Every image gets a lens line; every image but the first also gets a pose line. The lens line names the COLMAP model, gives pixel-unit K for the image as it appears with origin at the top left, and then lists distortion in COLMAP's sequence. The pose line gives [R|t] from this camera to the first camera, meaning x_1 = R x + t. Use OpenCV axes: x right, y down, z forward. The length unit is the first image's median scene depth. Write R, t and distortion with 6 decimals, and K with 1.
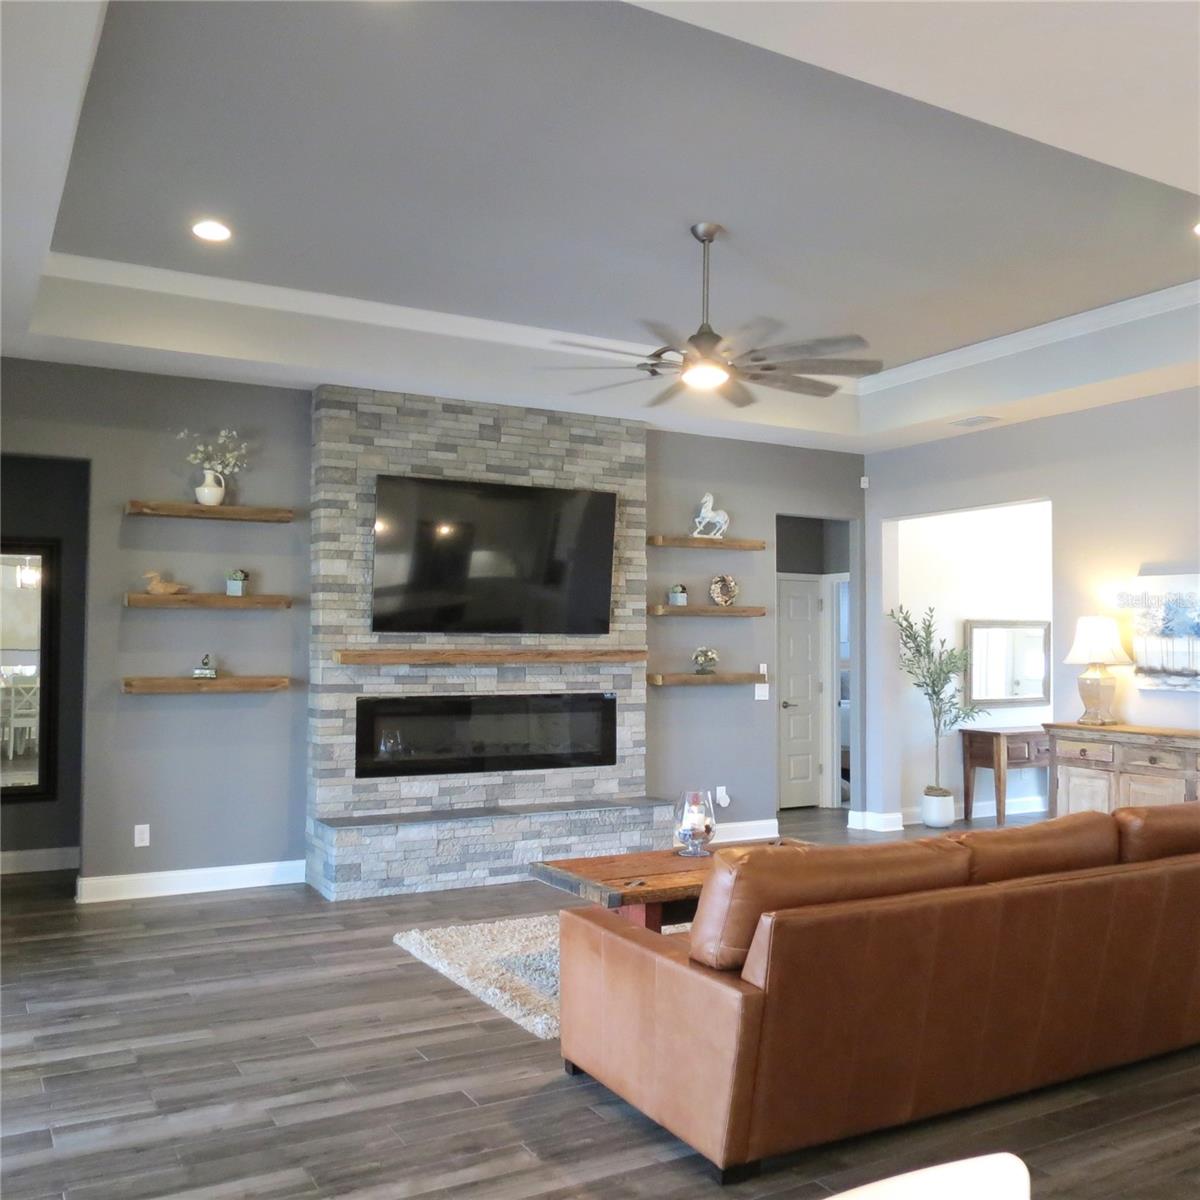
lens RADIAL K [[1143.2, 0, 599.0], [0, 1143.2, 595.7], [0, 0, 1]] dist [-0.016728, 0.000000]
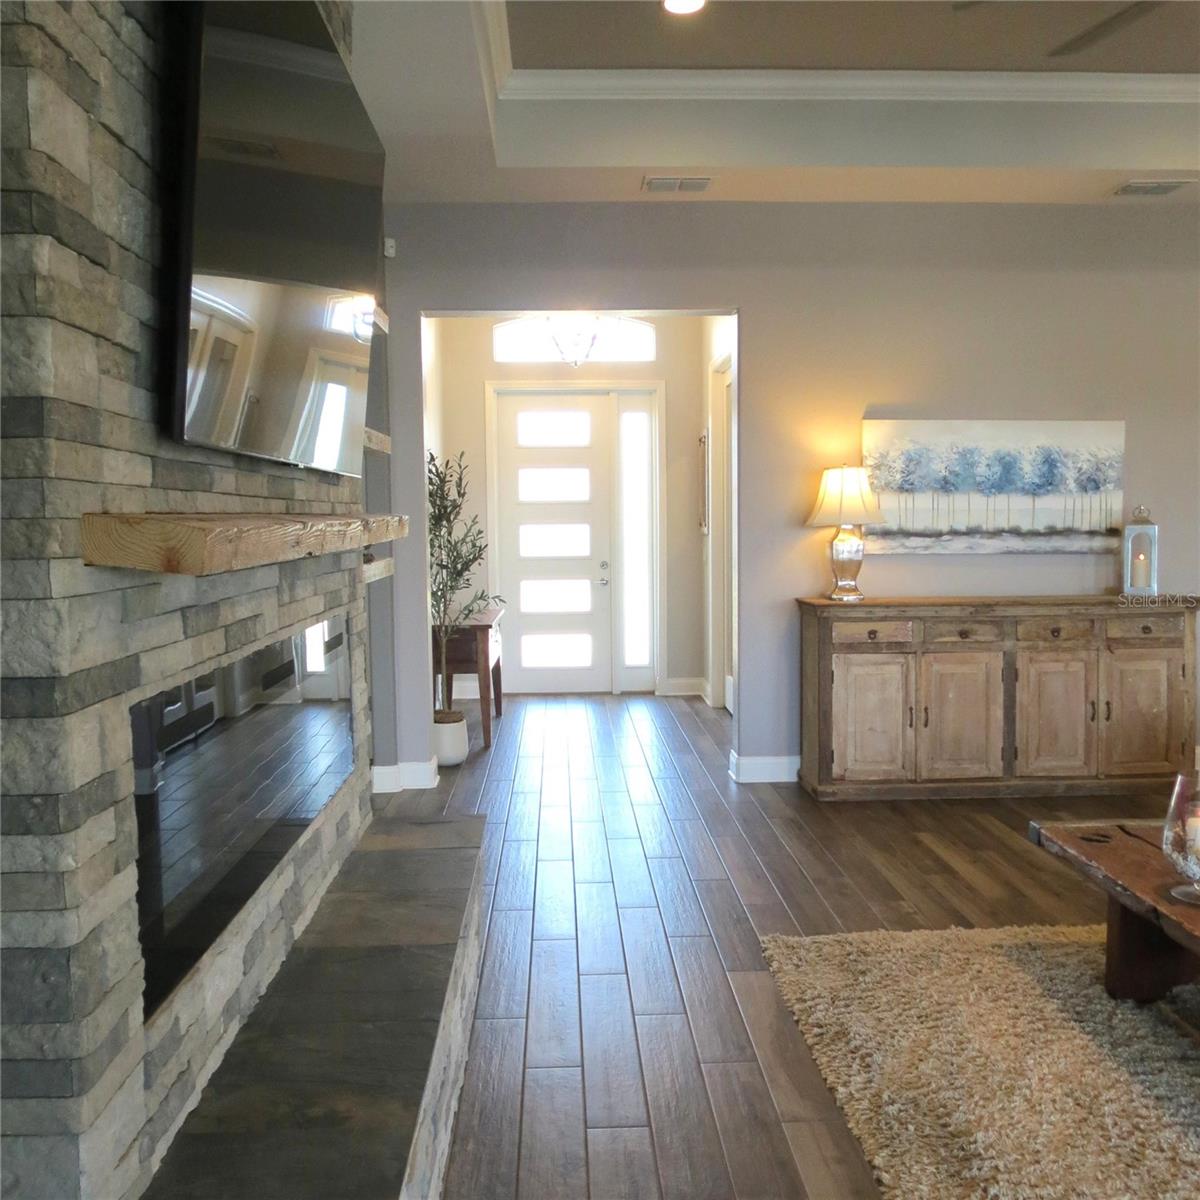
lens RADIAL K [[1143.2, 0, 600.5], [0, 1143.2, 607.6], [0, 0, 1]] dist [-0.016728, 0.000000]
pose [[0.455774, -0.078950, 0.886587, -0.383801], [-0.024172, 0.994593, 0.100995, 0.041379], [-0.889767, -0.067462, 0.451402, 0.812252]]
